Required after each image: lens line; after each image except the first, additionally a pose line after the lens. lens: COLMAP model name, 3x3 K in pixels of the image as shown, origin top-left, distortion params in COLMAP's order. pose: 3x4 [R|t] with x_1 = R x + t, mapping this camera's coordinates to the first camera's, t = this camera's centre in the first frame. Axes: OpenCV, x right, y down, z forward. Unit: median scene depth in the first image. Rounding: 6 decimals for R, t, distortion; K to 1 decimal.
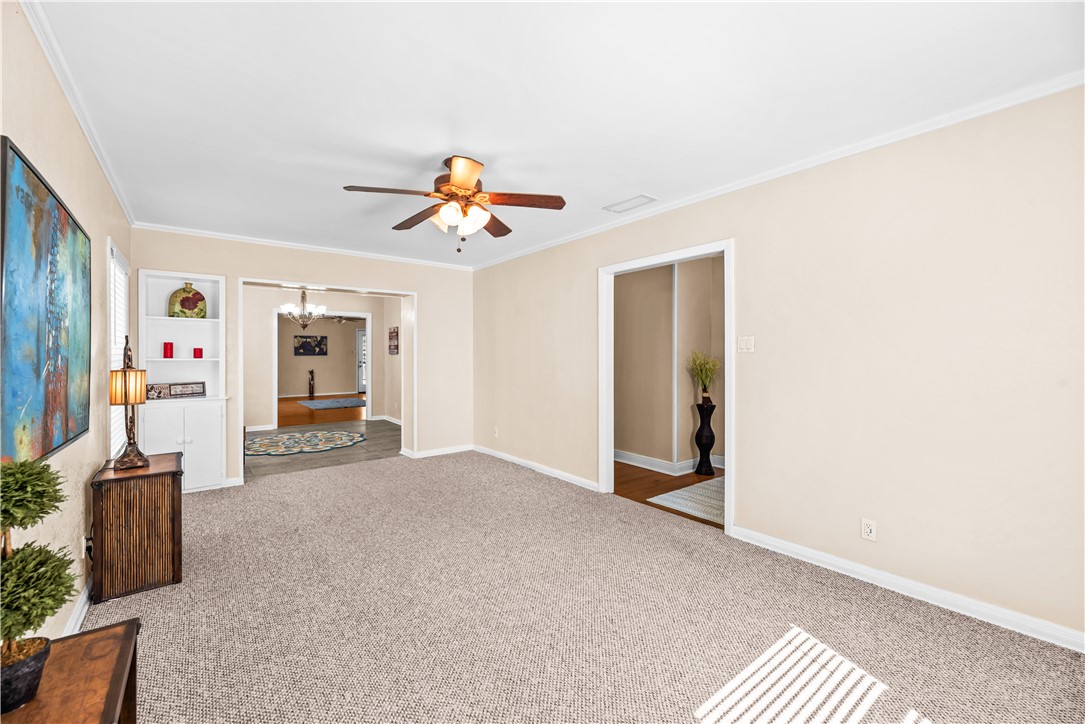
lens RADIAL K [[445.9, 0, 538.4], [0, 445.9, 356.7], [0, 0, 1]] dist [-0.005554, 0.000727]
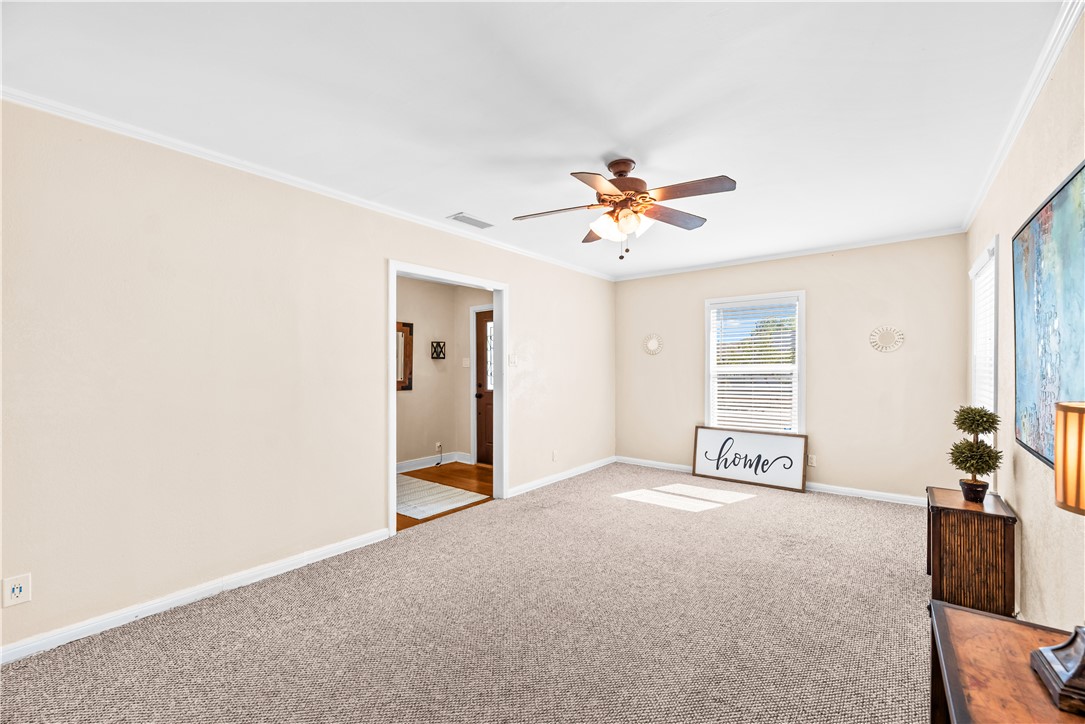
lens RADIAL K [[445.9, 0, 541.6], [0, 445.9, 367.0], [0, 0, 1]] dist [-0.005554, 0.000727]
pose [[-0.236282, 0.004693, 0.971673, -0.712648], [0.004967, 0.999981, -0.003622, -0.000152], [-0.971672, 0.003971, -0.236301, 0.921826]]
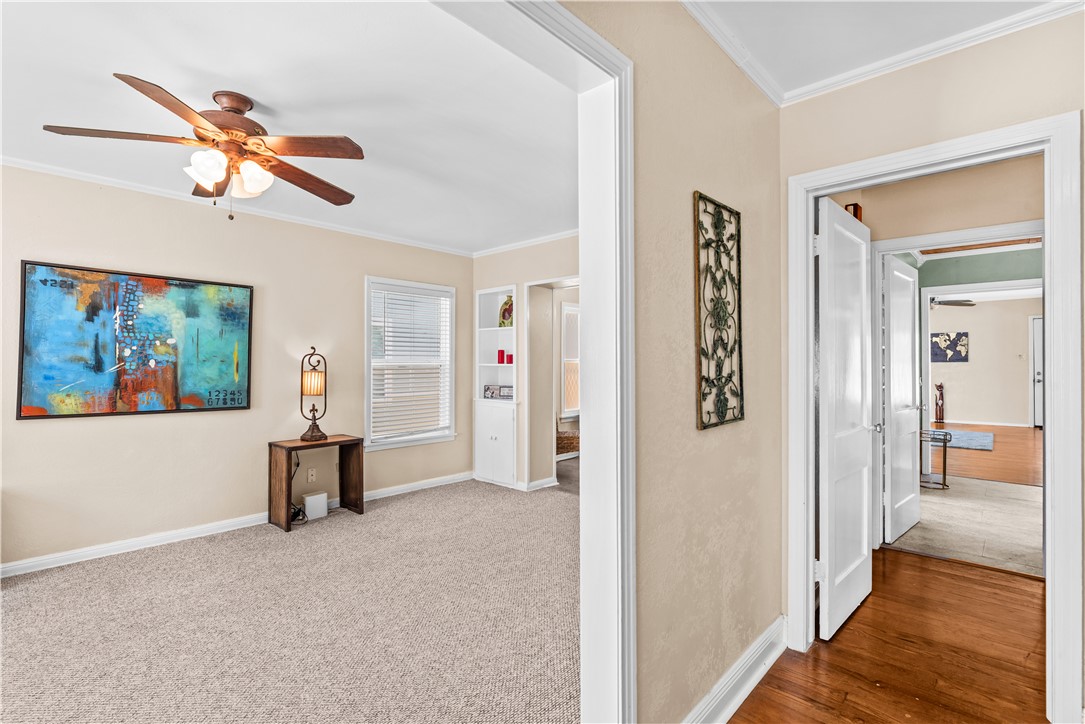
lens RADIAL K [[505.3, 0, 534.8], [0, 505.3, 359.8], [0, 0, 1]] dist [-0.001002, -0.001370]
pose [[0.151260, -0.004915, -0.988482, 0.480439], [-0.003705, 0.999978, -0.005539, 0.000474], [0.988487, 0.004500, 0.151238, 0.903590]]
